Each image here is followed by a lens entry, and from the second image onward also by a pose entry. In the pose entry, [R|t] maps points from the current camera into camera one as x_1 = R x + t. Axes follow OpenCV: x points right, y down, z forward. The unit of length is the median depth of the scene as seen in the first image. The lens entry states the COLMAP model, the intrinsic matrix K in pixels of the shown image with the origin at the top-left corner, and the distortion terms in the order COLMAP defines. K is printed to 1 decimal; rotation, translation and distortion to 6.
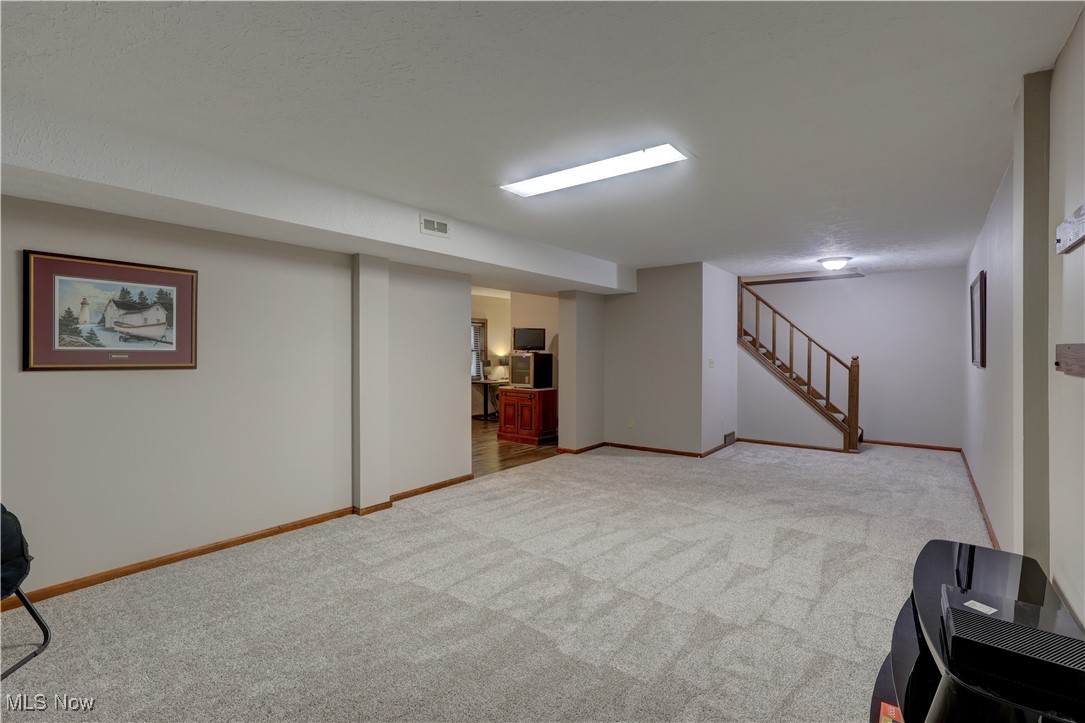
lens RADIAL K [[501.0, 0, 540.9], [0, 501.0, 358.3], [0, 0, 1]] dist [-0.005092, 0.000420]
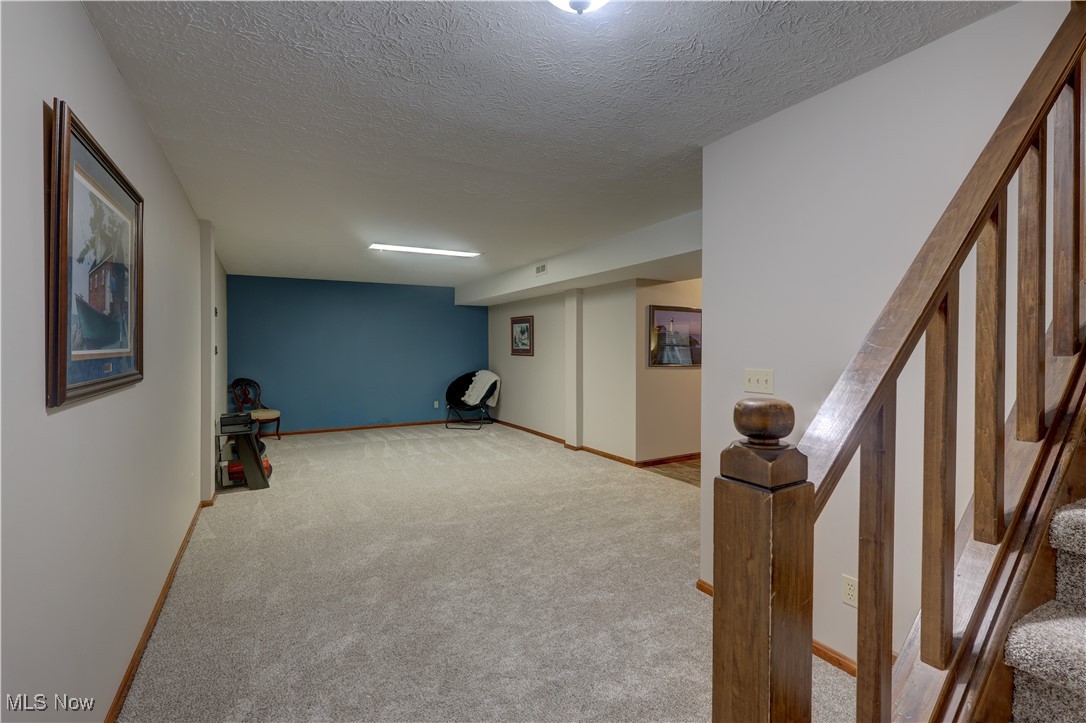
lens RADIAL K [[501.5, 0, 541.4], [0, 501.5, 358.3], [0, 0, 1]] dist [-0.005092, 0.000420]
pose [[-0.392379, 0.014647, -0.919687, 1.574067], [-0.004330, 0.999833, 0.017771, -0.010694], [0.919794, 0.010955, -0.392250, 2.038036]]
